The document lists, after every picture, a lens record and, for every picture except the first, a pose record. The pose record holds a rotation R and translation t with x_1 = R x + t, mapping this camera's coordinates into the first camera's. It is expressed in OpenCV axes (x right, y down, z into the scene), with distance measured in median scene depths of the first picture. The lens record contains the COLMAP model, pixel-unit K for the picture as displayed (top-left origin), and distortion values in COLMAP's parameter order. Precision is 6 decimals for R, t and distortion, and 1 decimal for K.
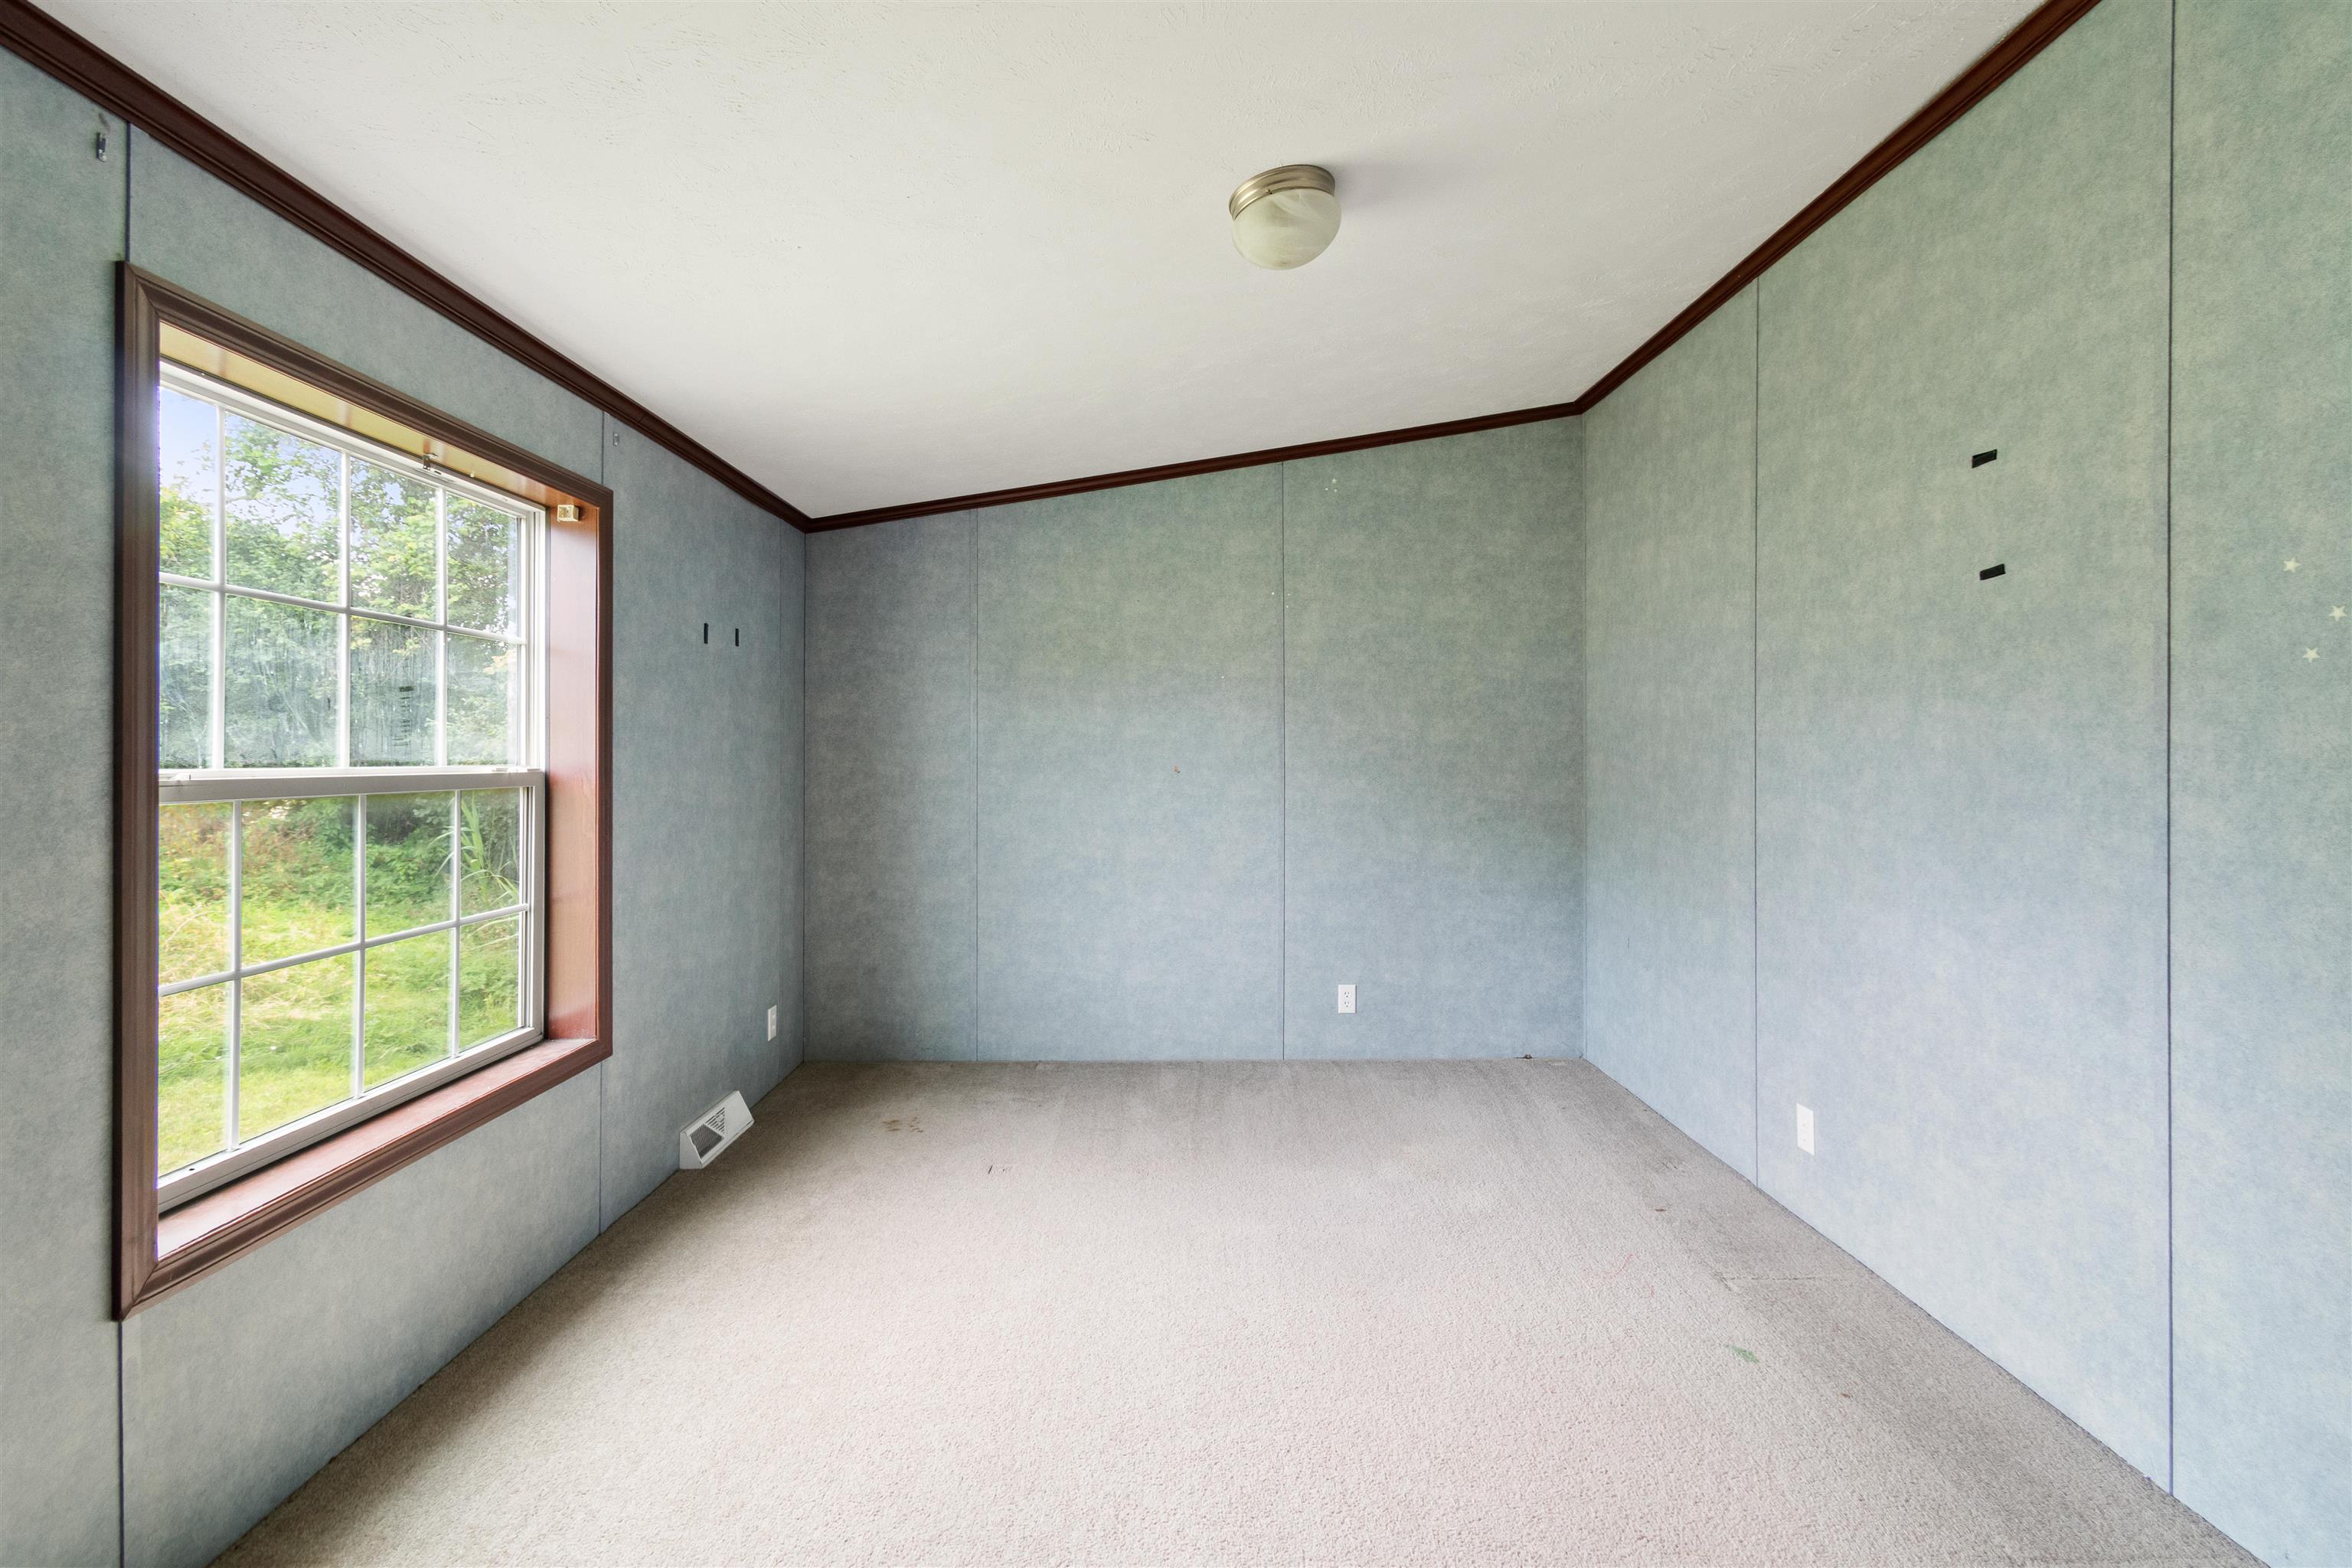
lens RADIAL K [[1062.7, 0, 1180.8], [0, 1062.7, 764.8], [0, 0, 1]] dist [0.005779, -0.001862]
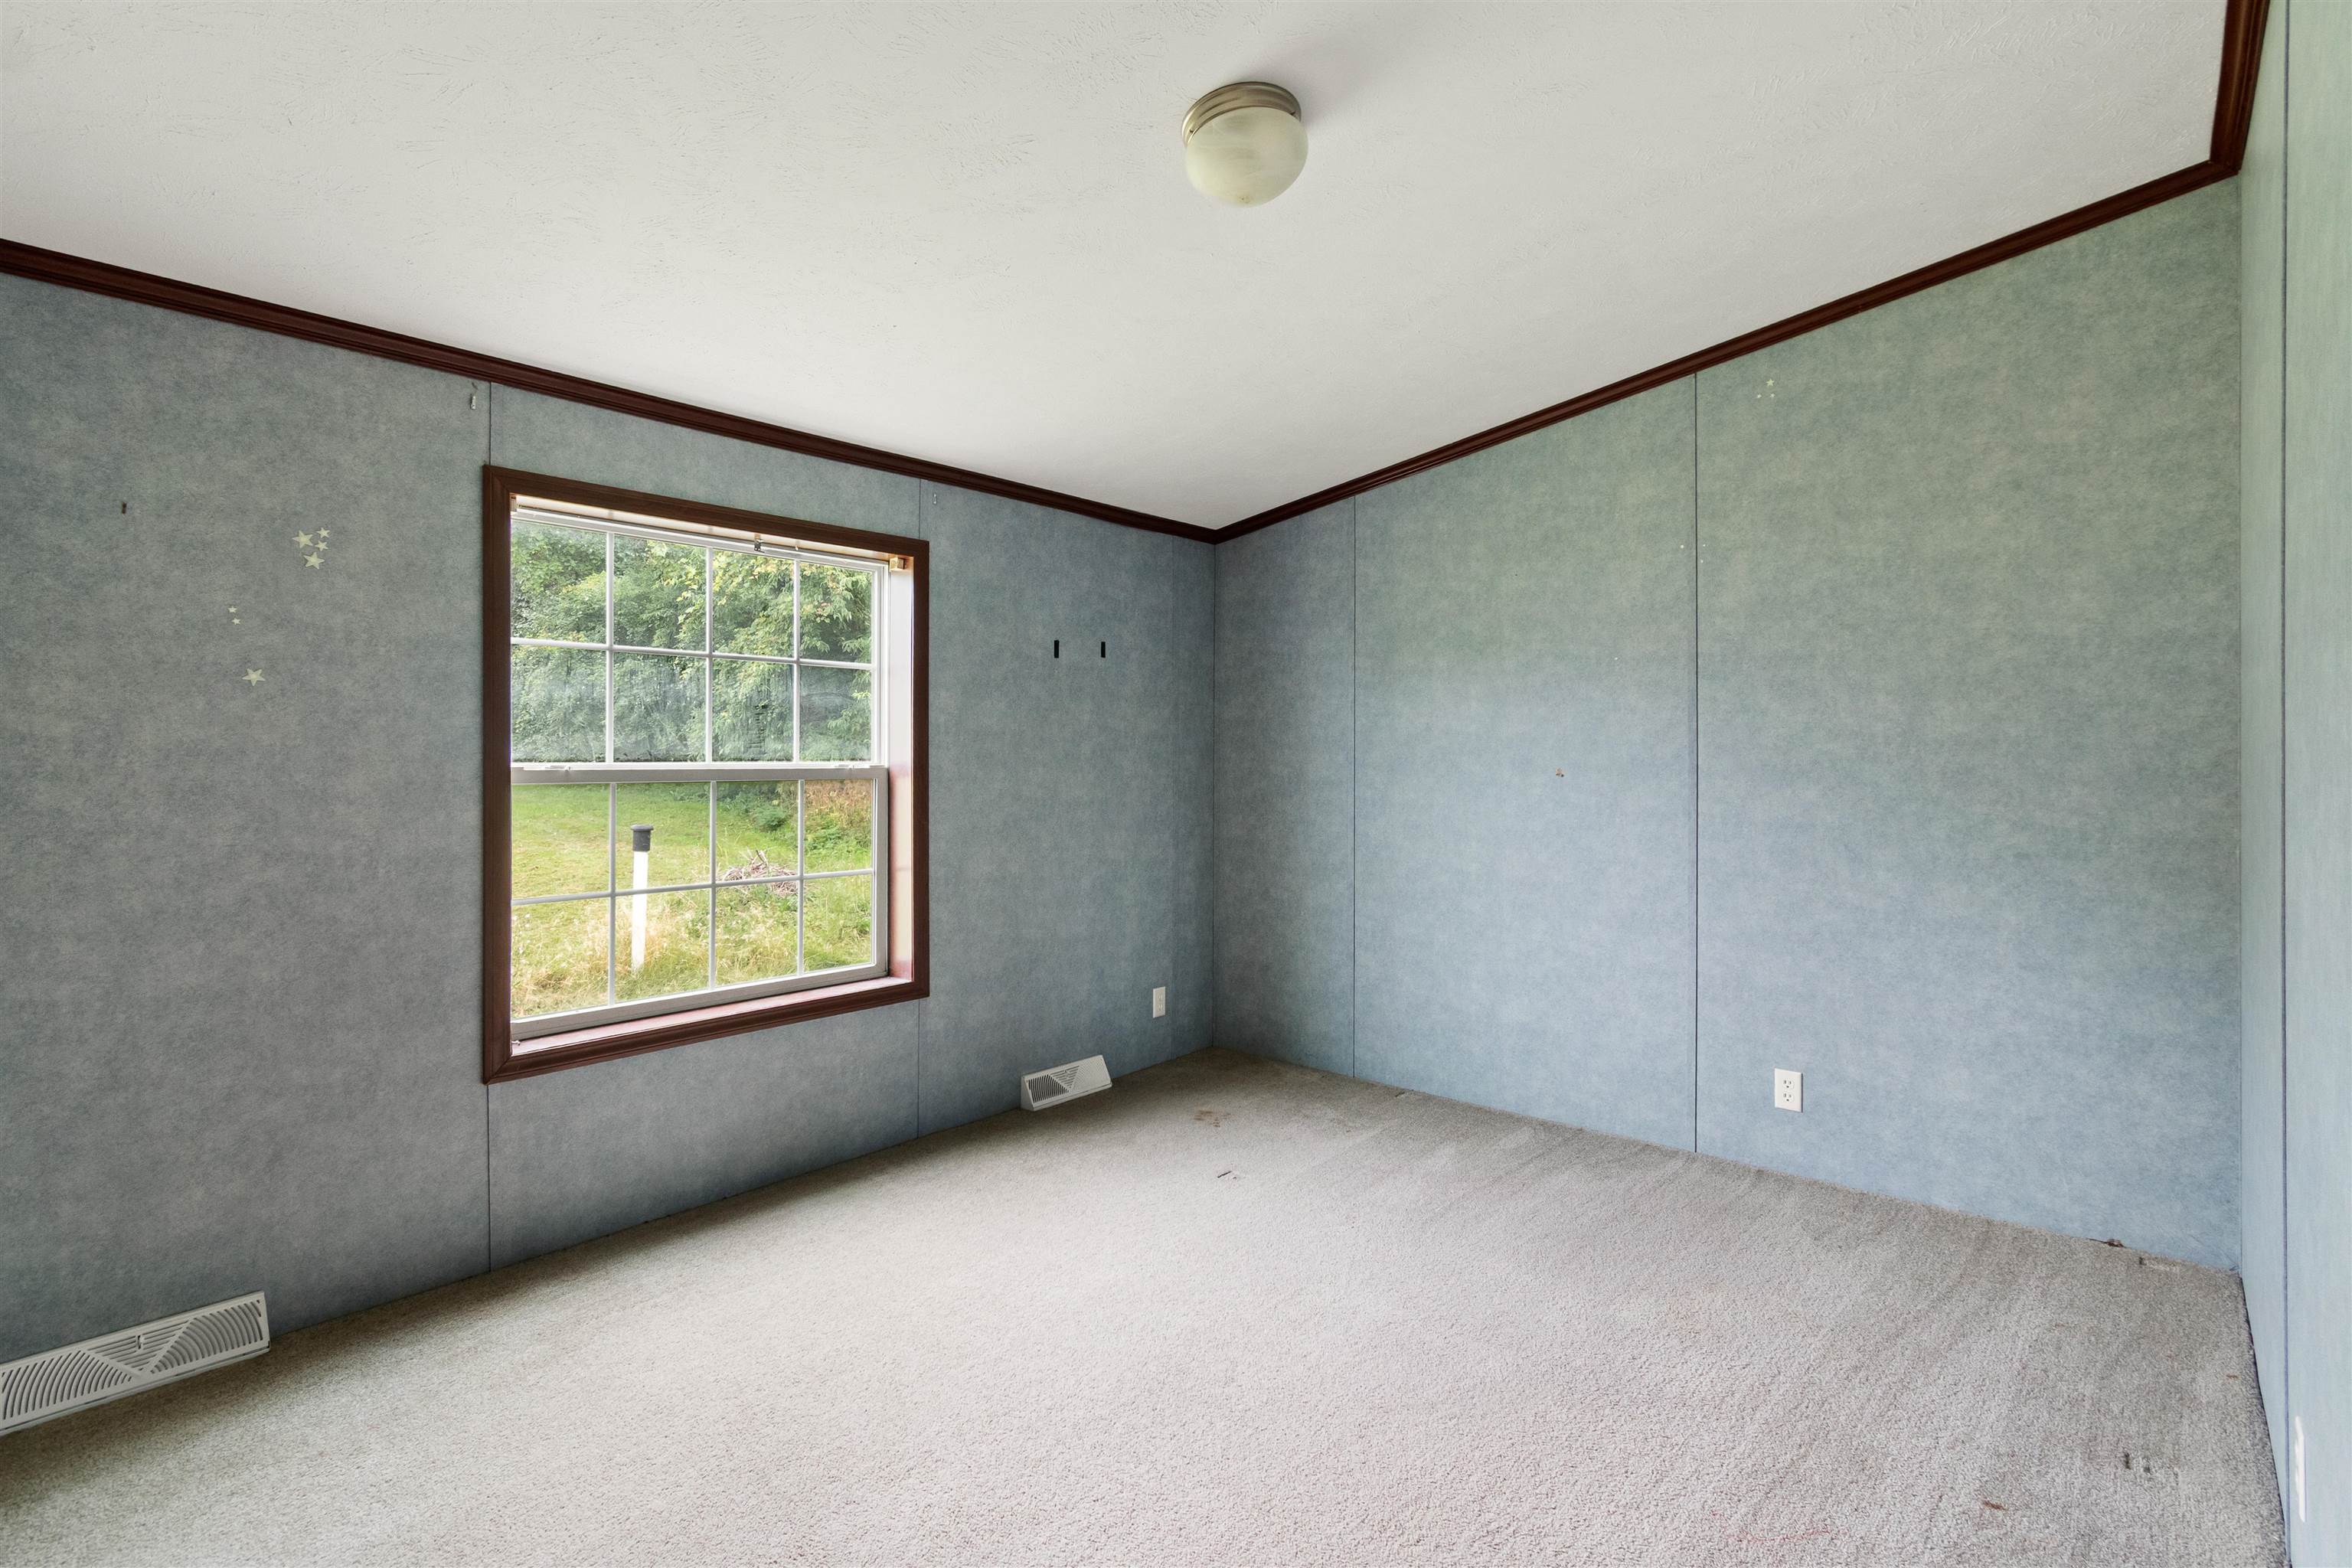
lens RADIAL K [[1136.6, 0, 1157.0], [0, 1136.6, 768.6], [0, 0, 1]] dist [0.012651, -0.000102]
pose [[0.739448, 0.008858, -0.673156, 0.371239], [-0.007488, 0.999960, 0.004934, -0.000998], [0.673172, 0.001392, 0.739484, 0.132867]]
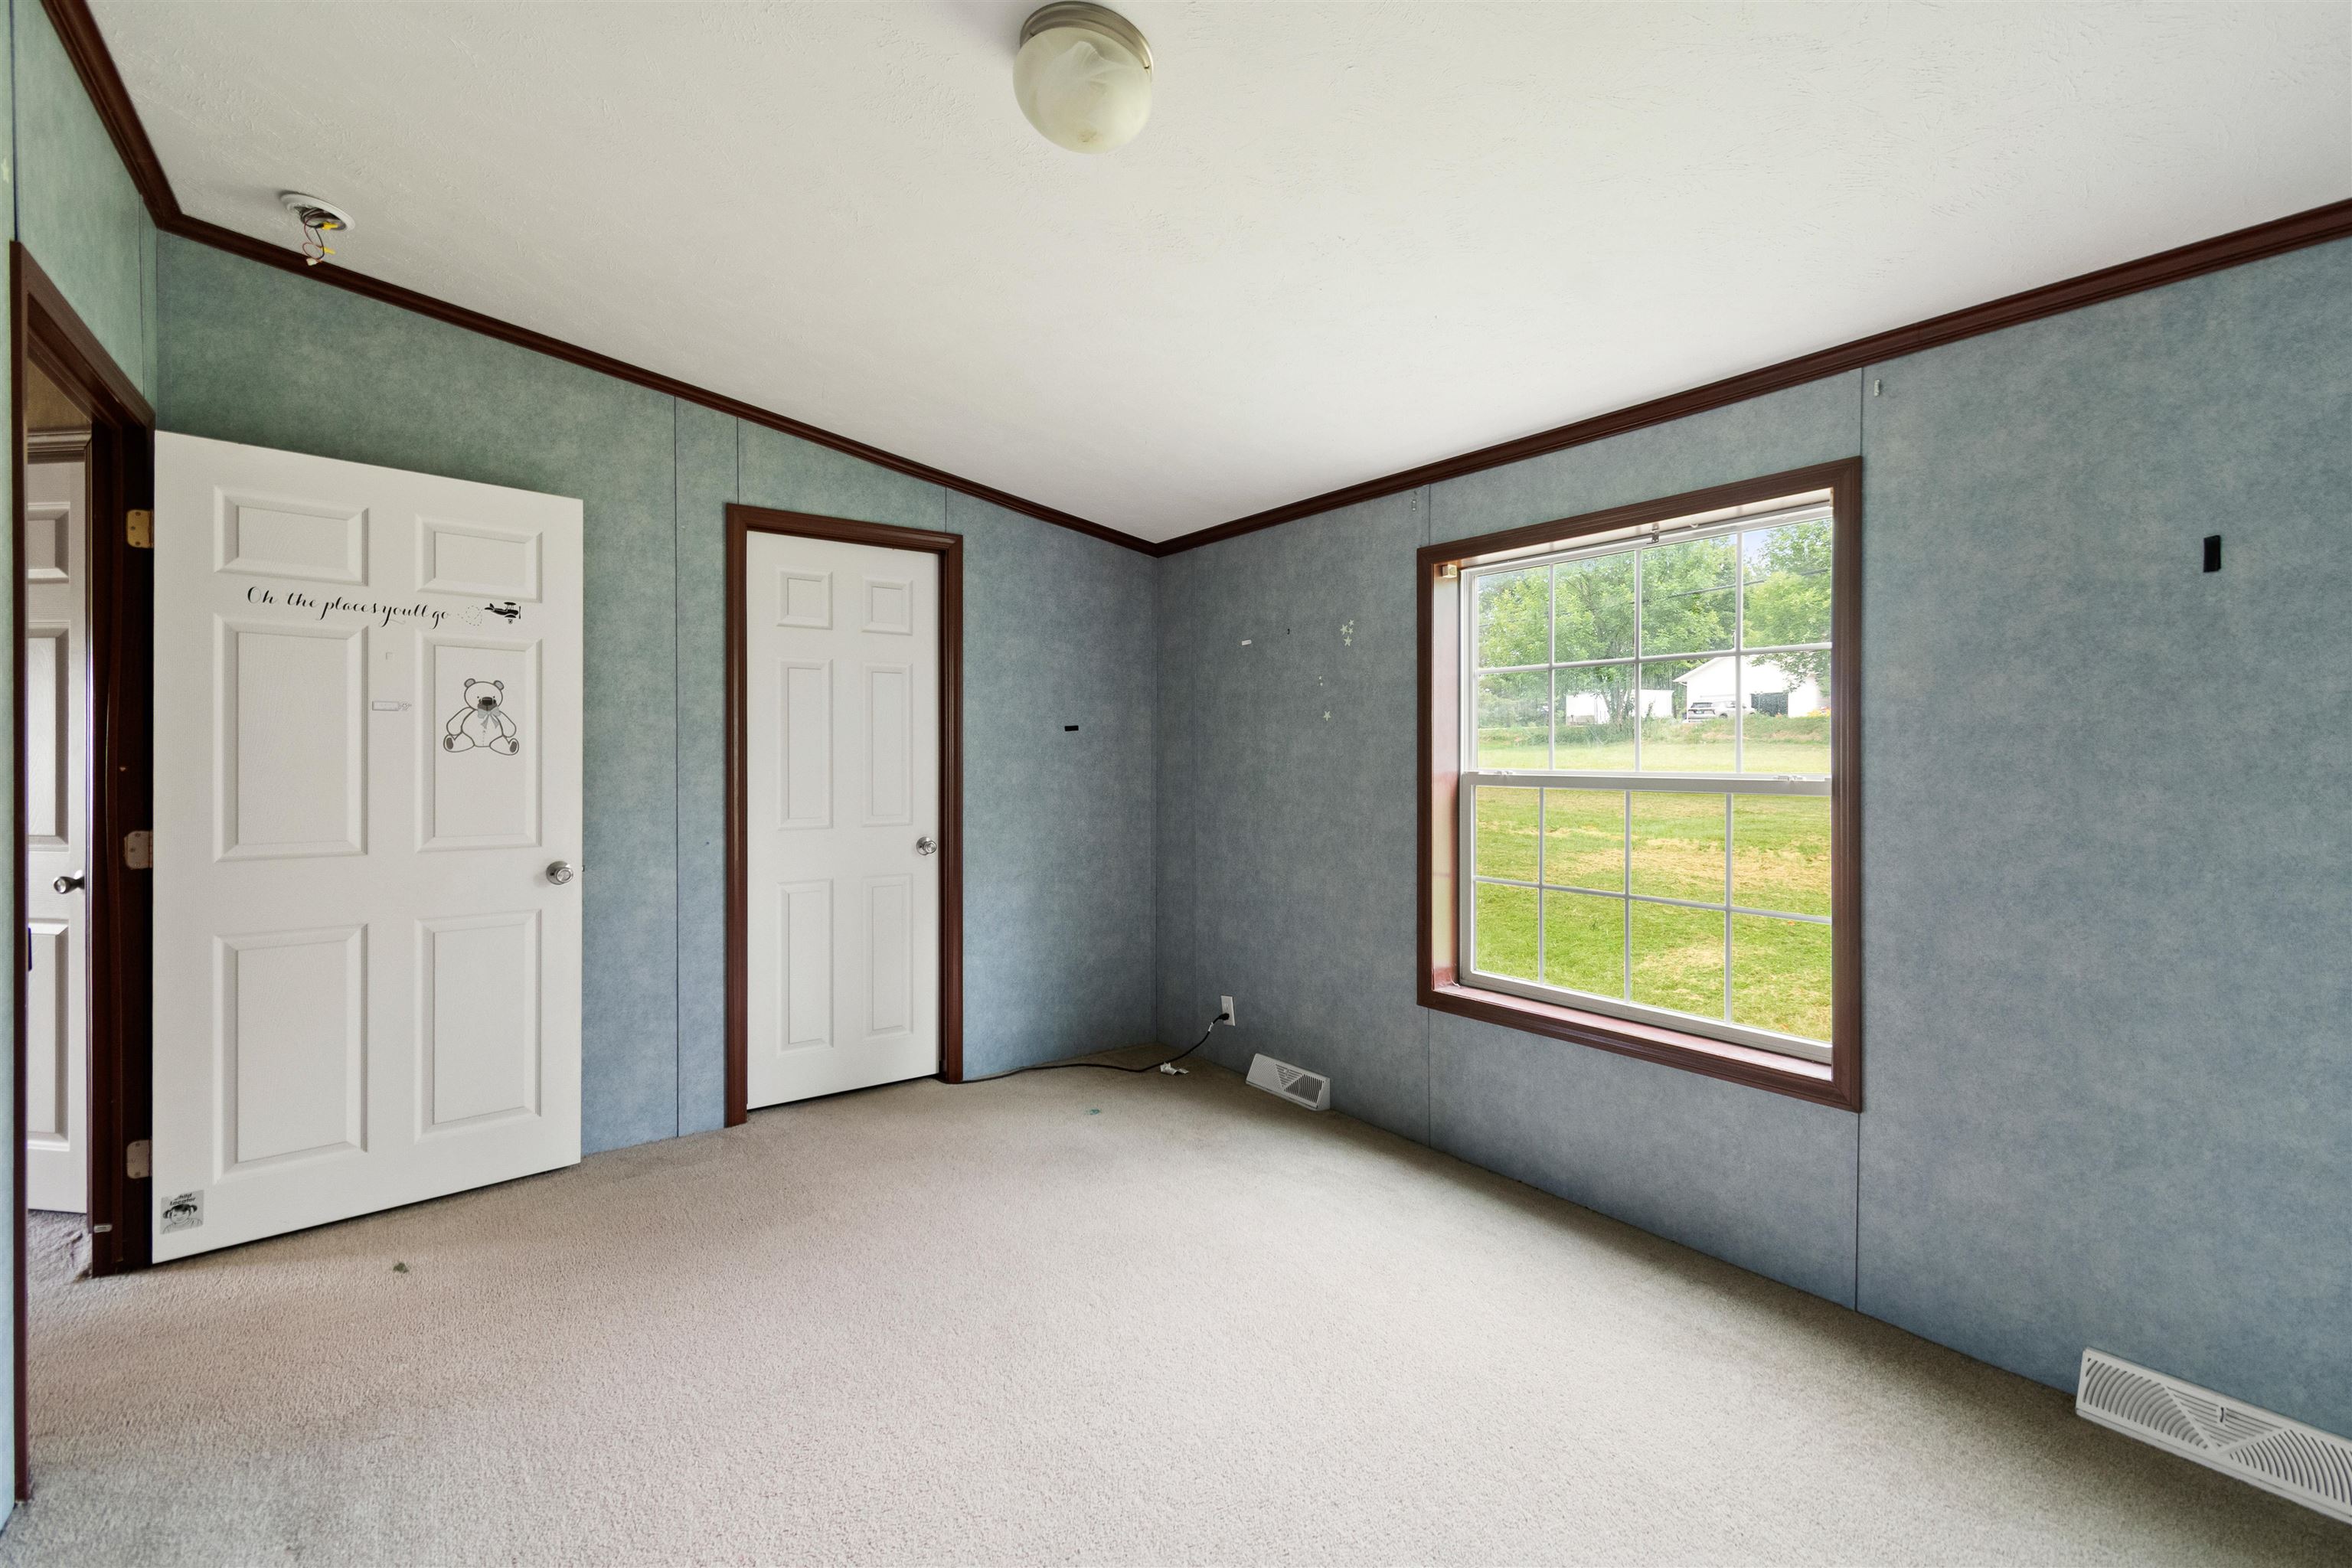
lens RADIAL K [[1062.7, 0, 1158.8], [0, 1062.7, 772.0], [0, 0, 1]] dist [0.005779, -0.001862]
pose [[-0.826233, 0.006476, -0.563292, 0.278950], [-0.007168, 0.999732, 0.022007, -0.011691], [0.563283, 0.022220, -0.825965, 0.930650]]
